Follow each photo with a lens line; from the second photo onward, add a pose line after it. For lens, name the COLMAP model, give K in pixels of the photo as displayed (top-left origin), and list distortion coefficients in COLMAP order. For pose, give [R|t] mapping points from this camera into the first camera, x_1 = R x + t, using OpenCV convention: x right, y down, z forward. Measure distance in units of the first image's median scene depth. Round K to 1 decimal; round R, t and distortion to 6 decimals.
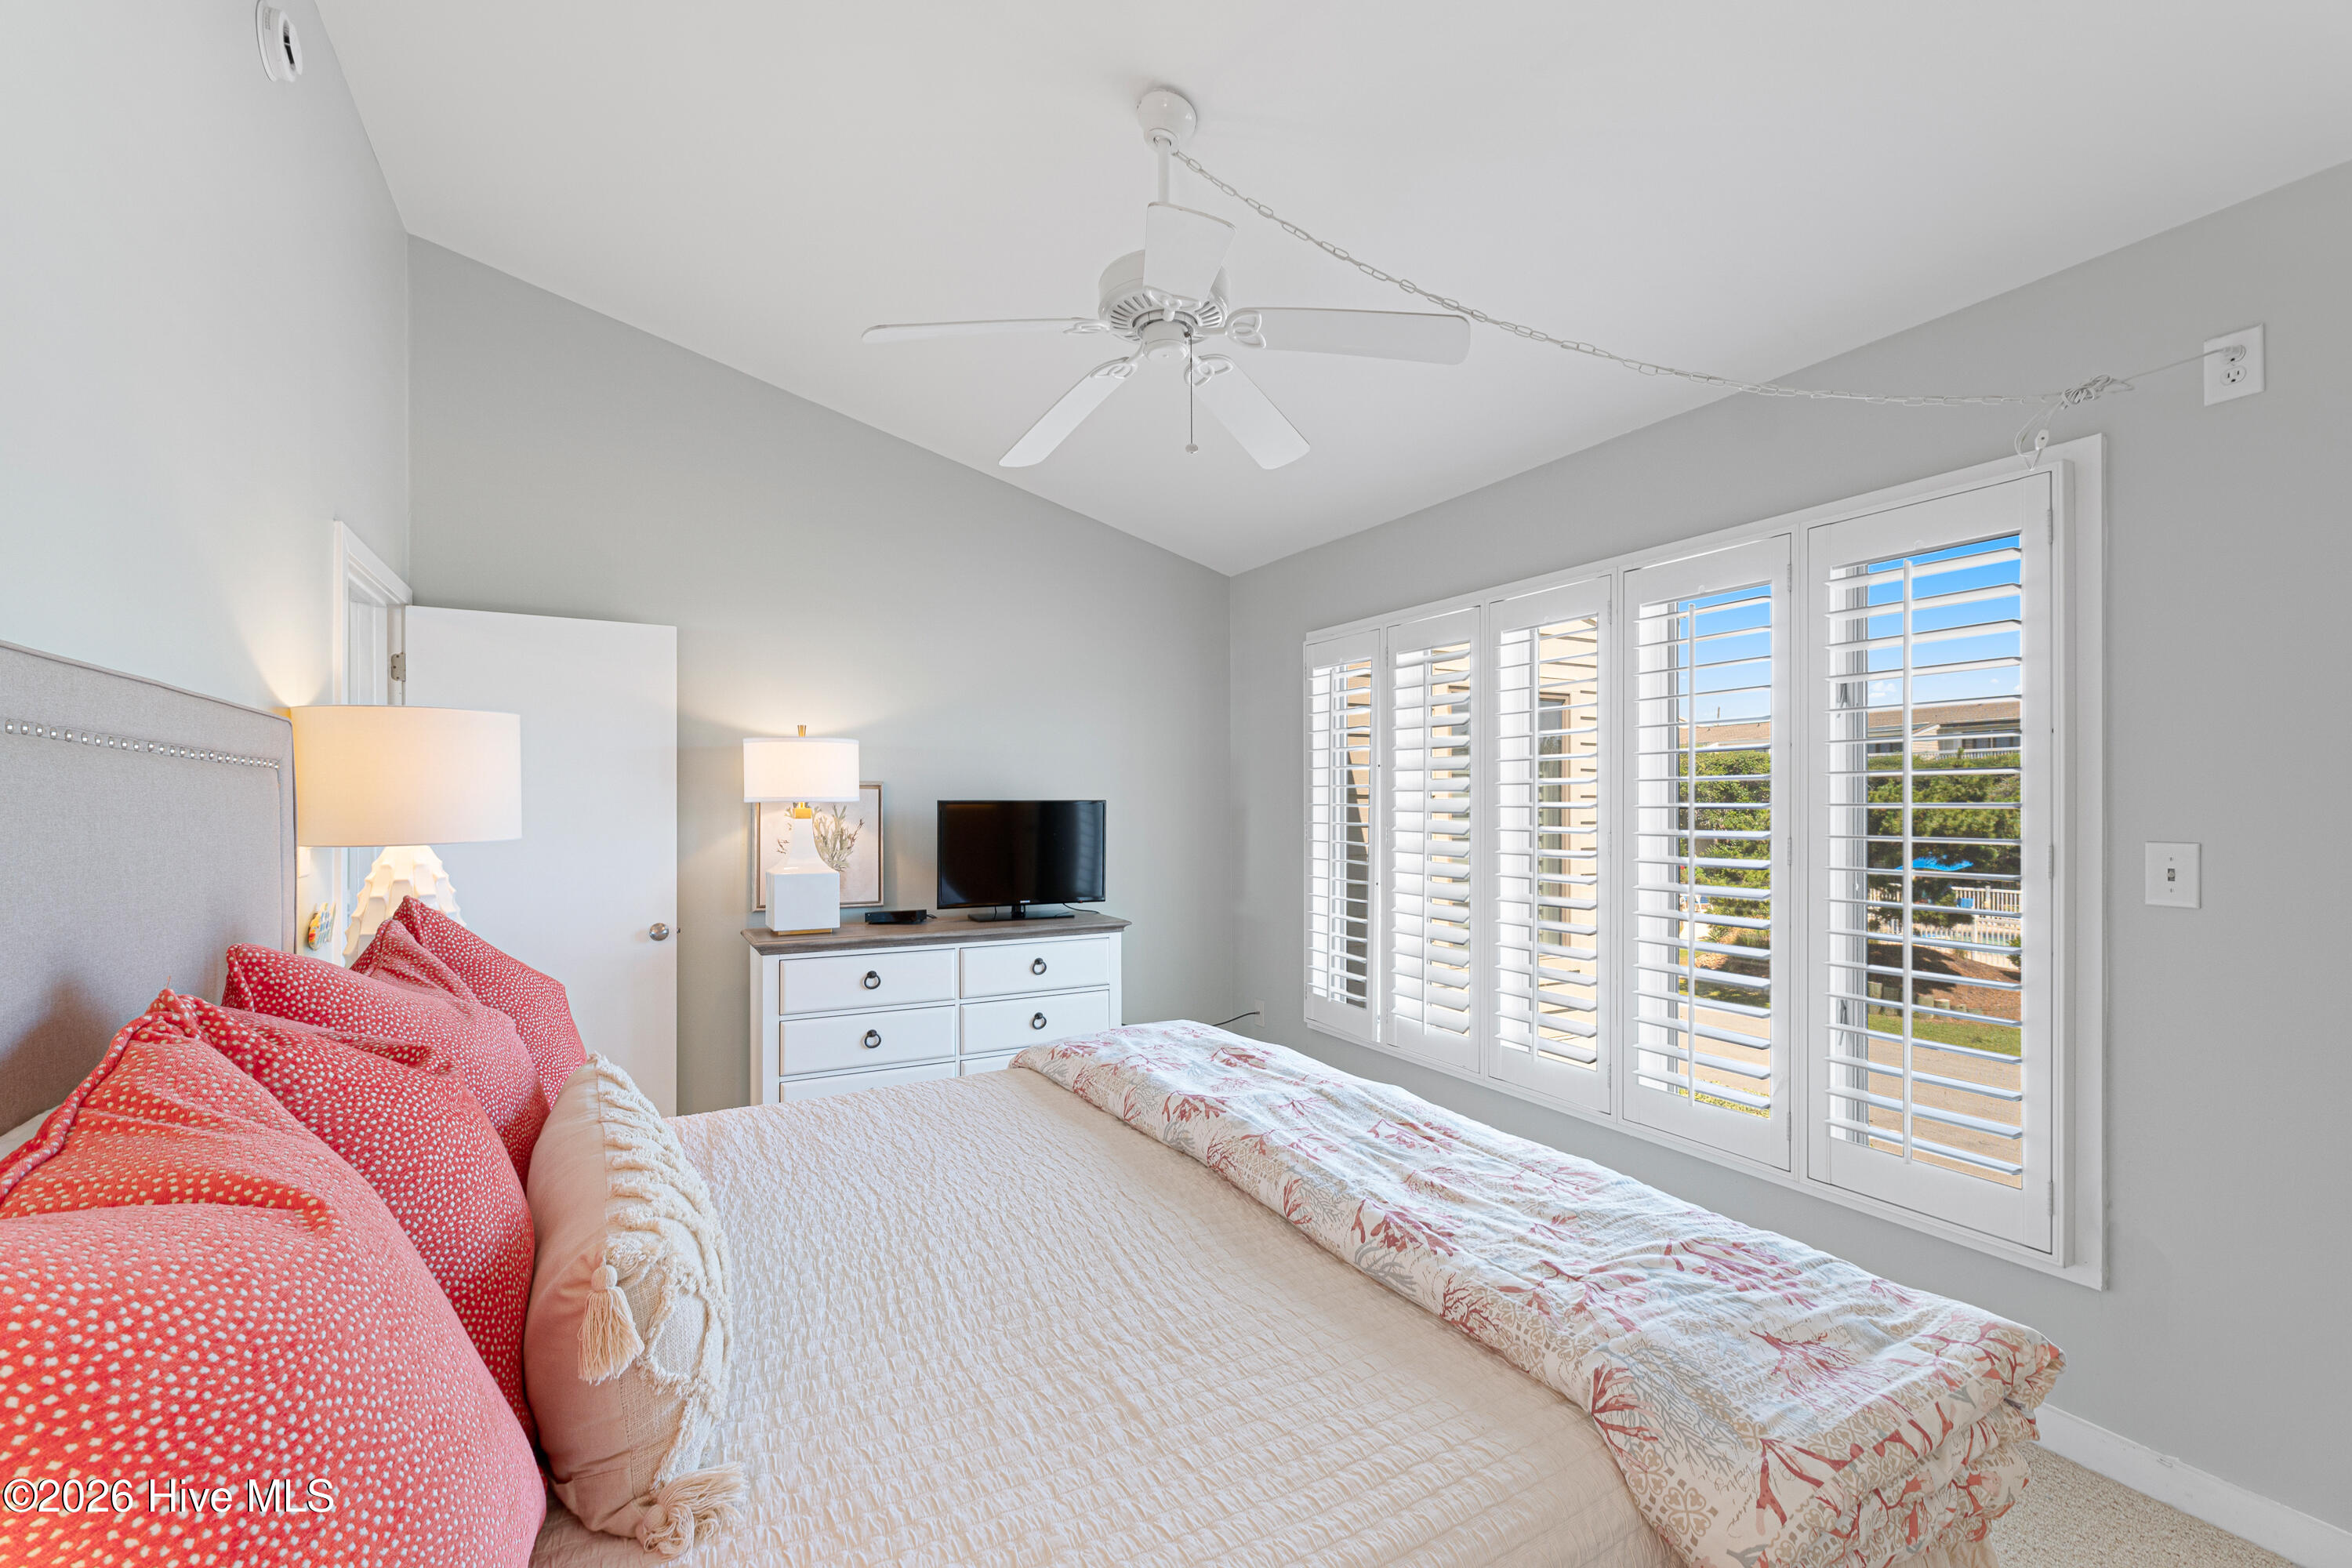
lens RADIAL K [[996.9, 0, 1157.7], [0, 996.9, 805.1], [0, 0, 1]] dist [0.001465, -0.000594]
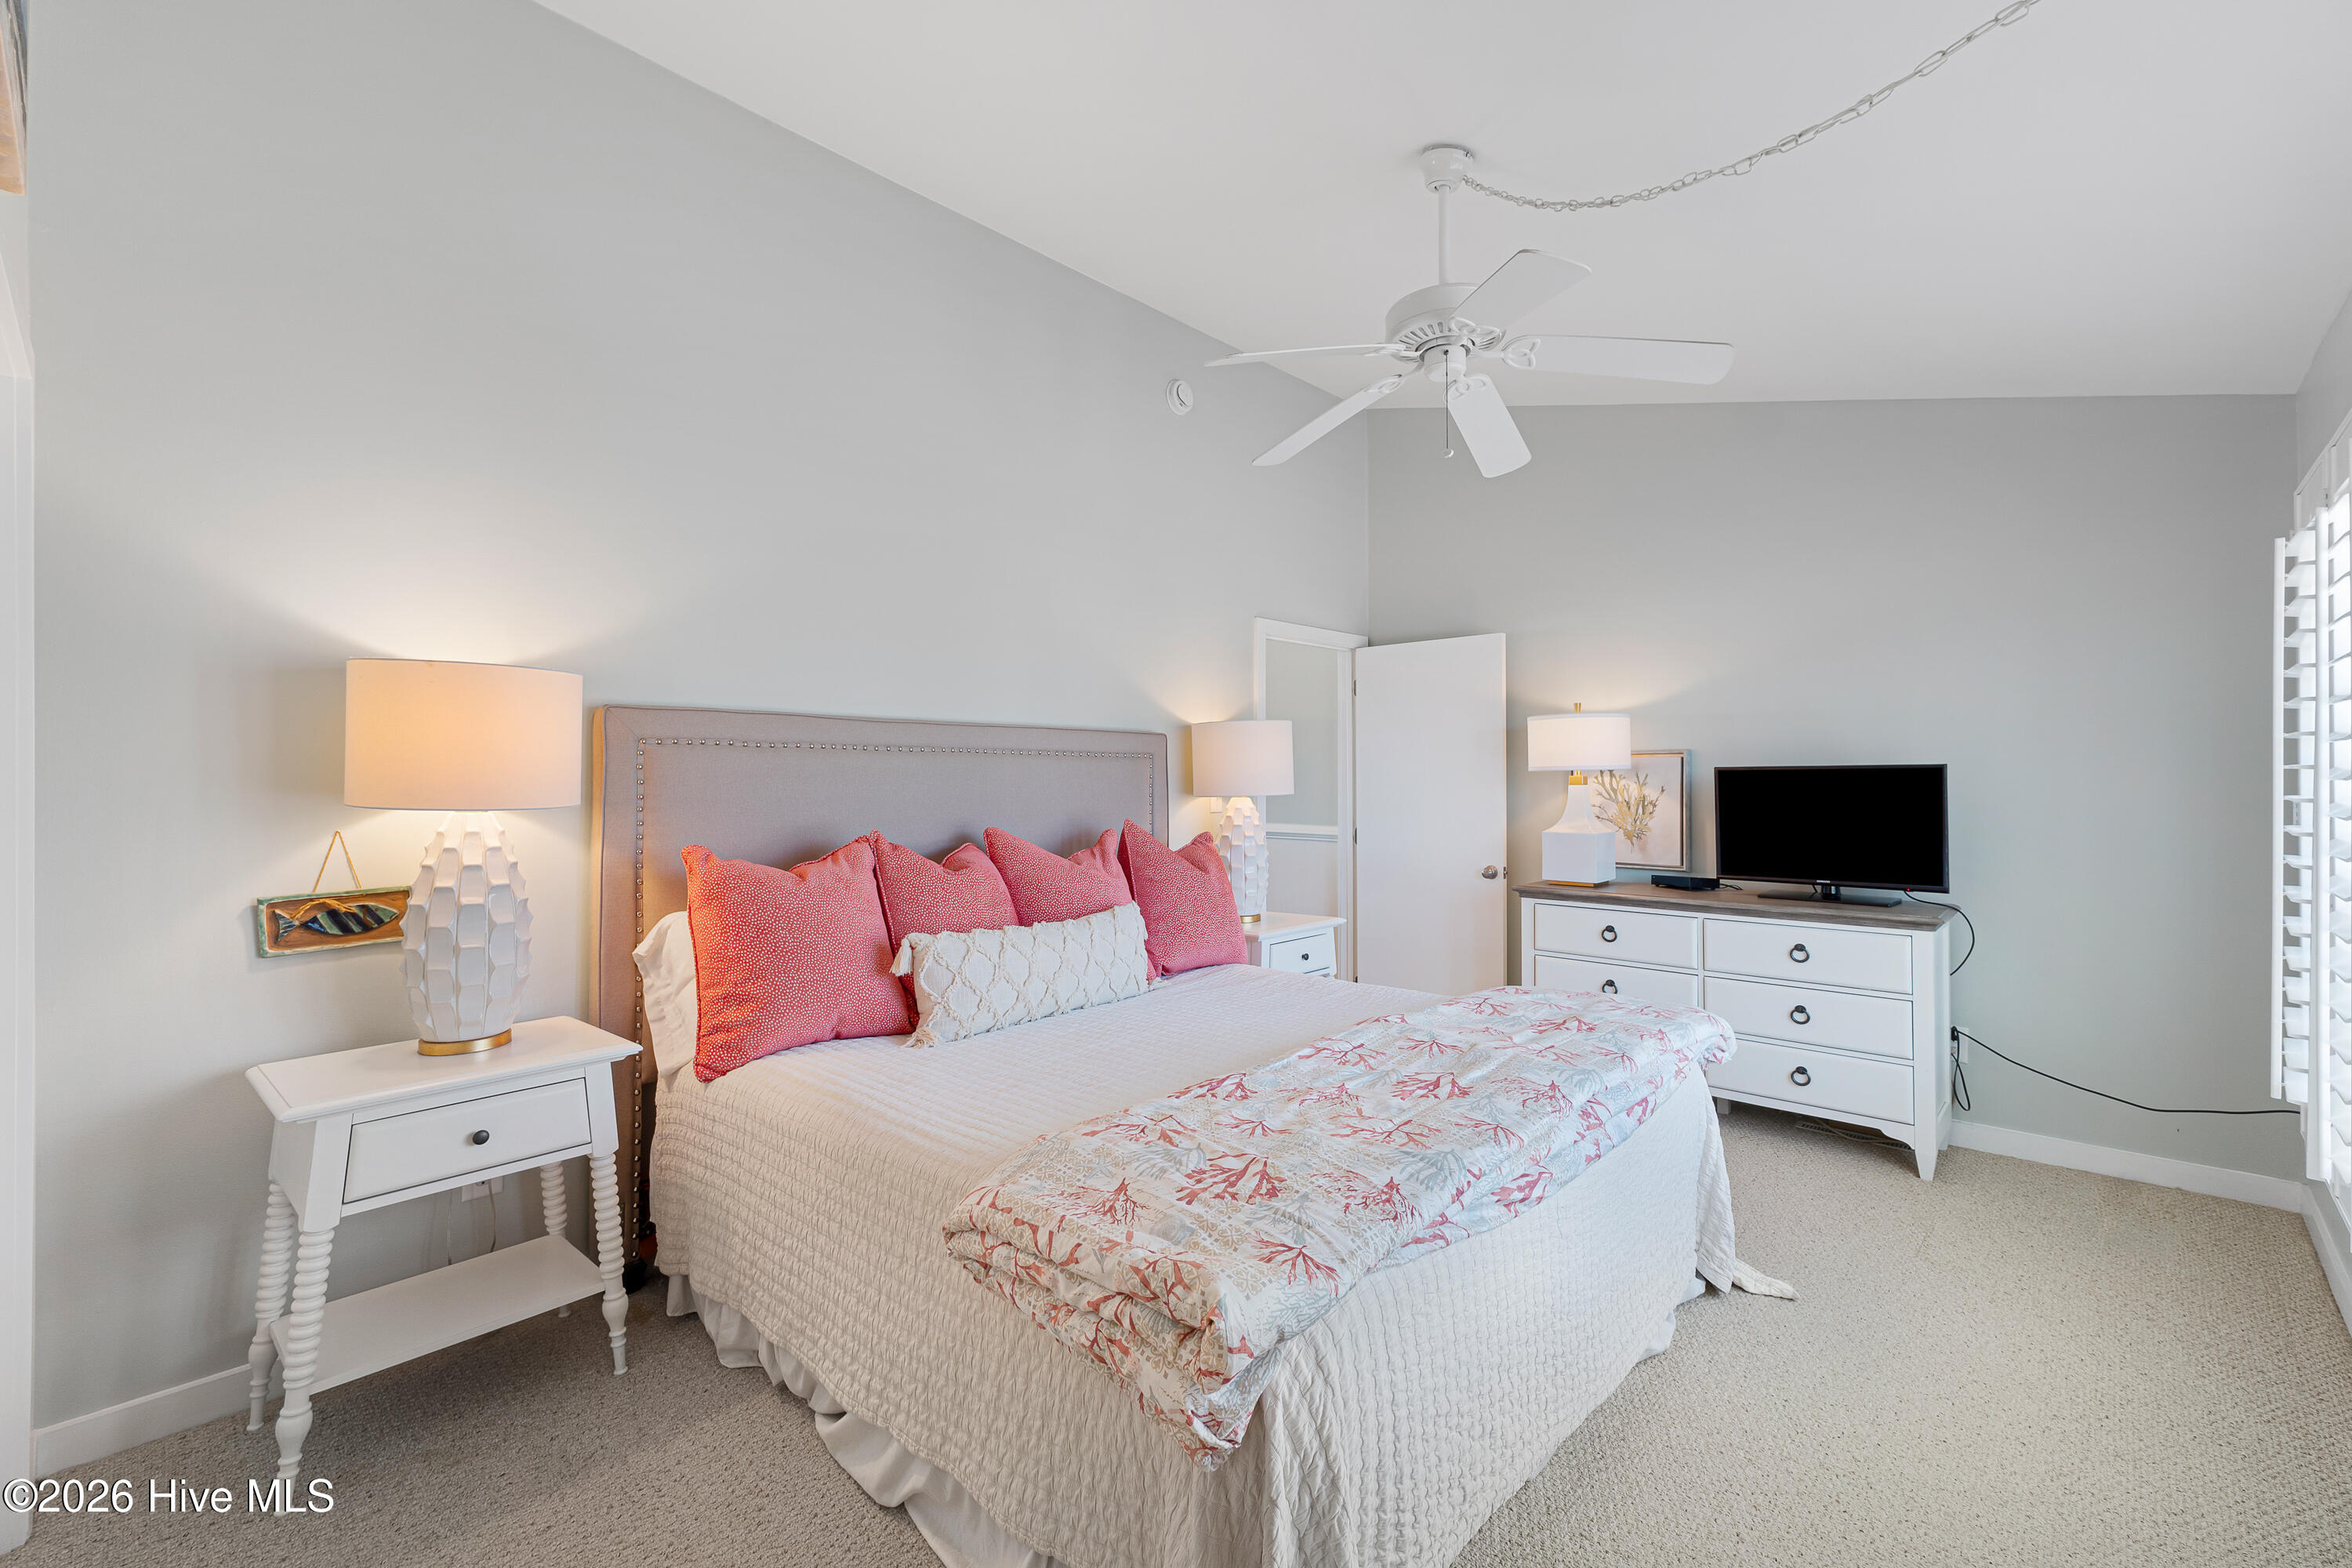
lens RADIAL K [[996.9, 0, 1179.7], [0, 996.9, 772.6], [0, 0, 1]] dist [0.001465, -0.000594]
pose [[0.321142, -0.003845, -0.947023, 0.534619], [0.004084, 0.999988, -0.002675, 0.000734], [0.947022, -0.003009, 0.321154, 0.188110]]
